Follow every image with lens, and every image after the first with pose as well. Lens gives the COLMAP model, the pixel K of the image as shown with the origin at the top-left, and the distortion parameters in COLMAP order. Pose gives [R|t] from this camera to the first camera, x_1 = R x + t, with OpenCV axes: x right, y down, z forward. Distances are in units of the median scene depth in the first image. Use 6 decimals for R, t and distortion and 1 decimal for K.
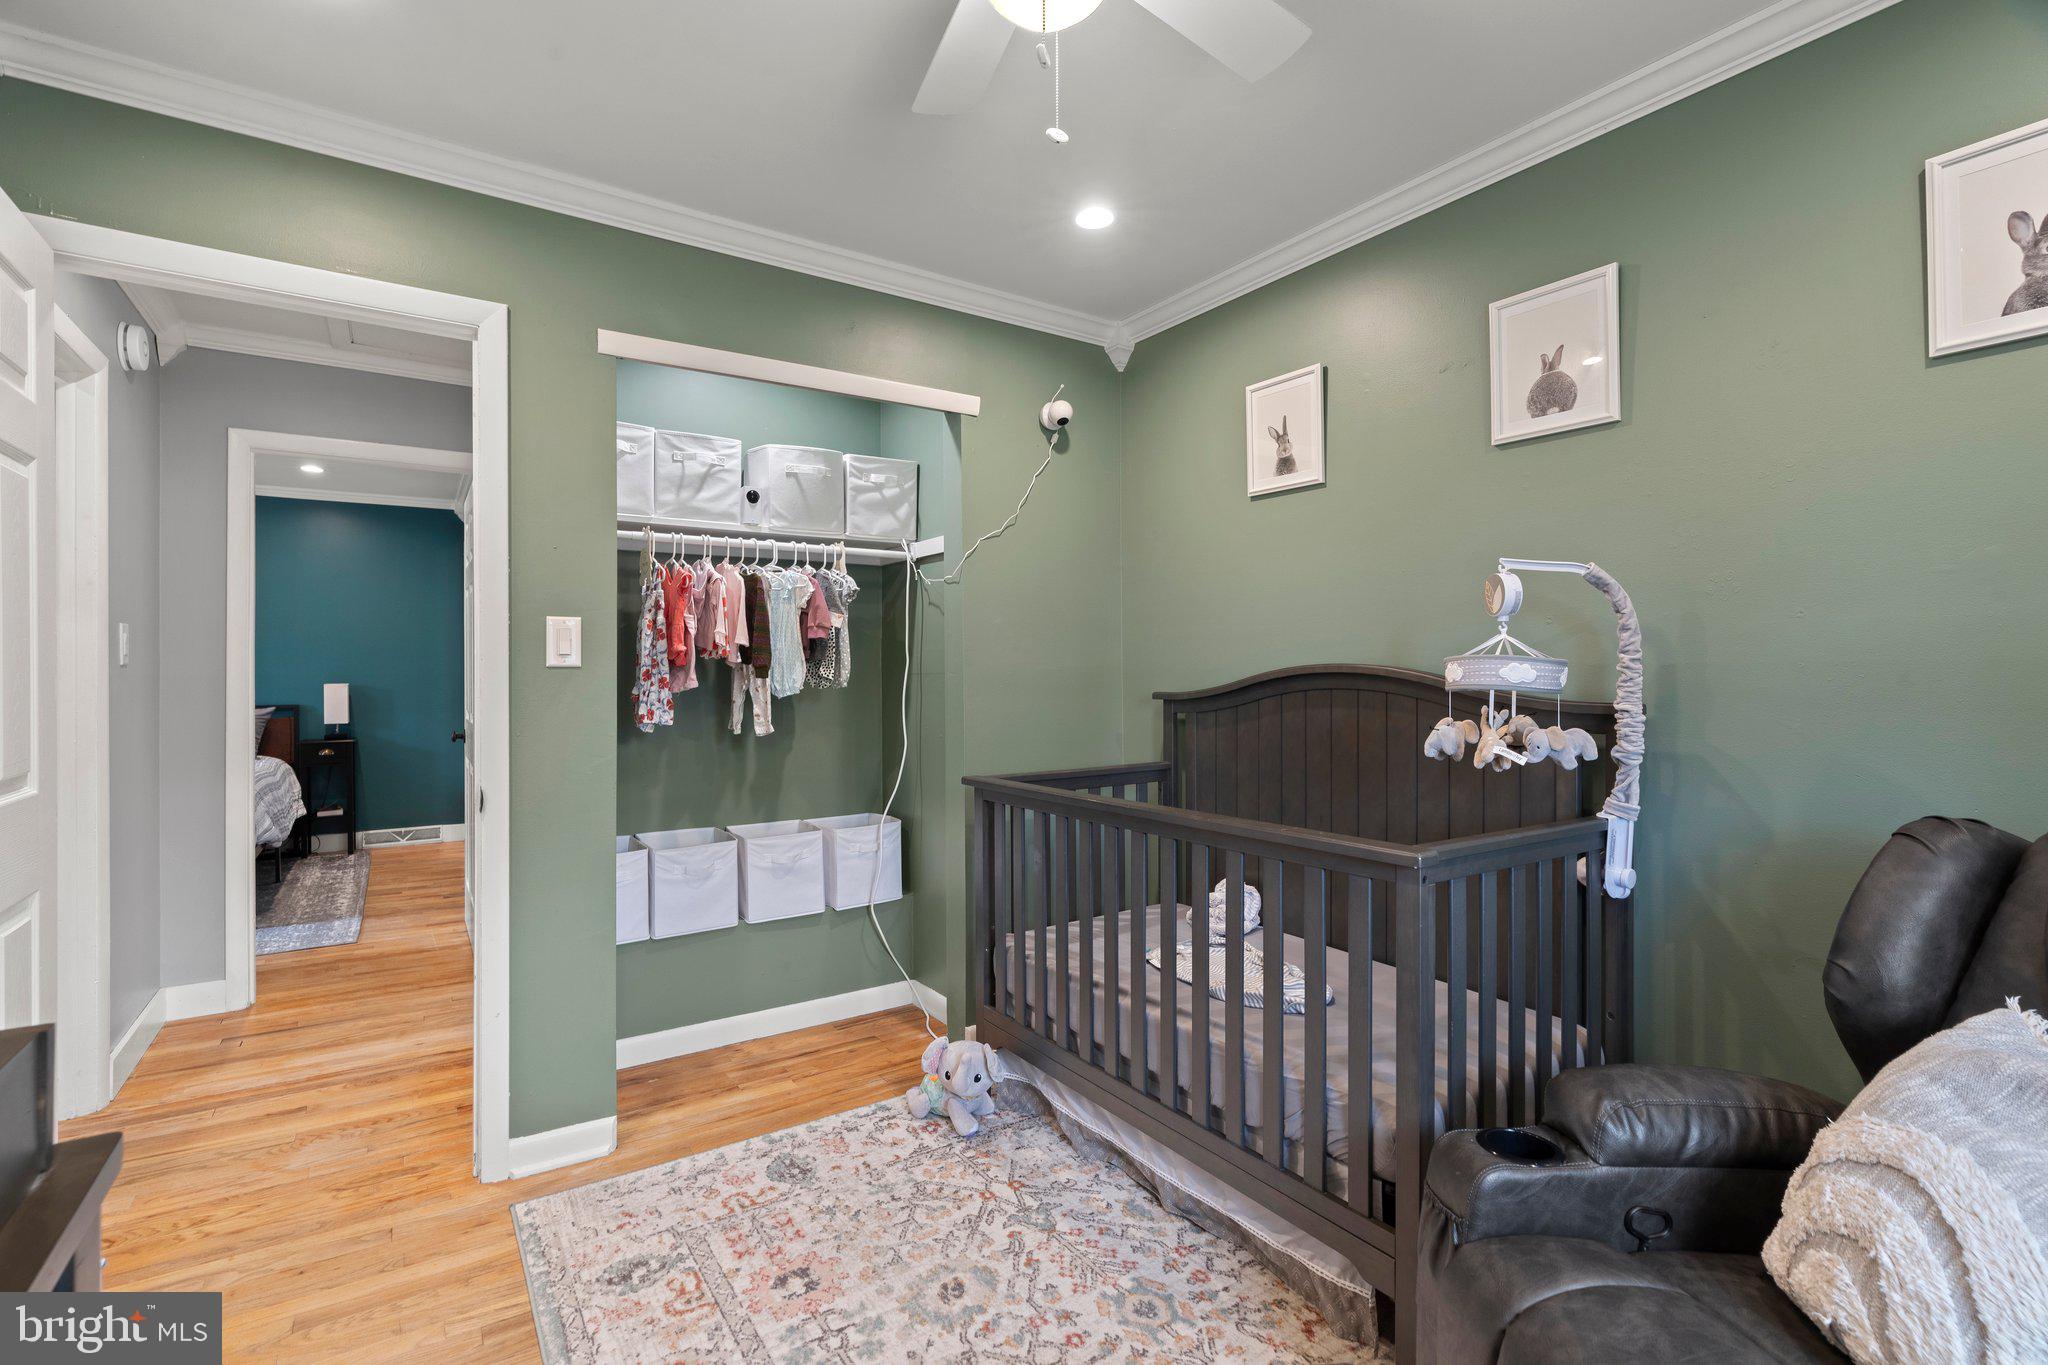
lens RADIAL K [[911.1, 0, 1014.9], [0, 911.1, 694.5], [0, 0, 1]] dist [-0.015039, 0.006182]
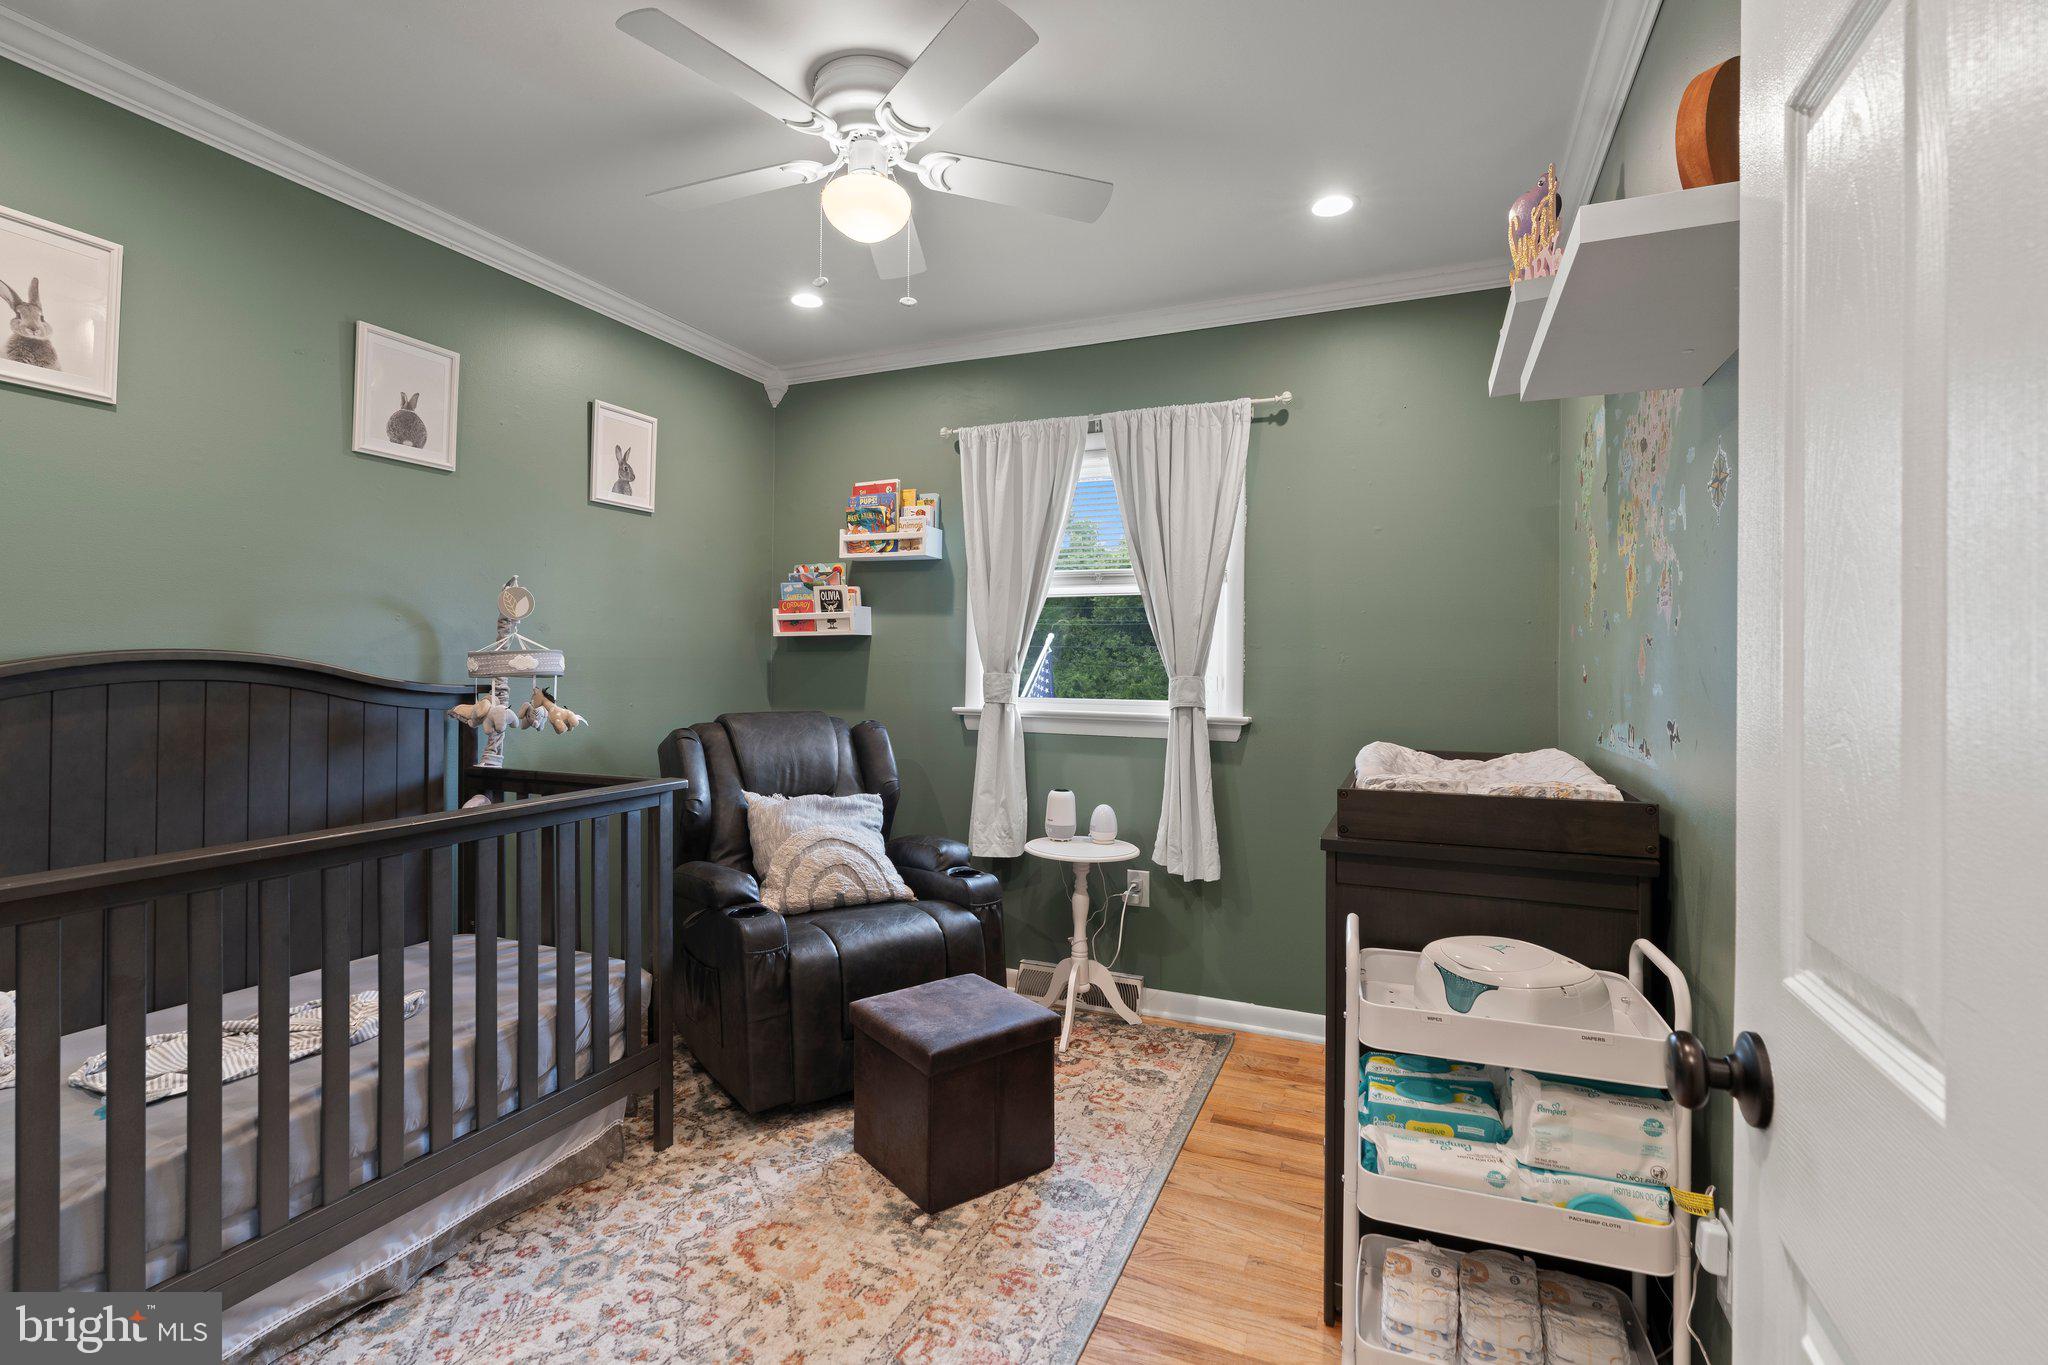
lens RADIAL K [[911.1, 0, 1014.9], [0, 911.1, 694.5], [0, 0, 1]] dist [-0.015039, 0.006182]
pose [[-0.524710, -0.031402, 0.850702, -1.284639], [0.011328, 0.998973, 0.043862, -0.037313], [-0.851206, 0.032651, -0.523815, 1.433681]]
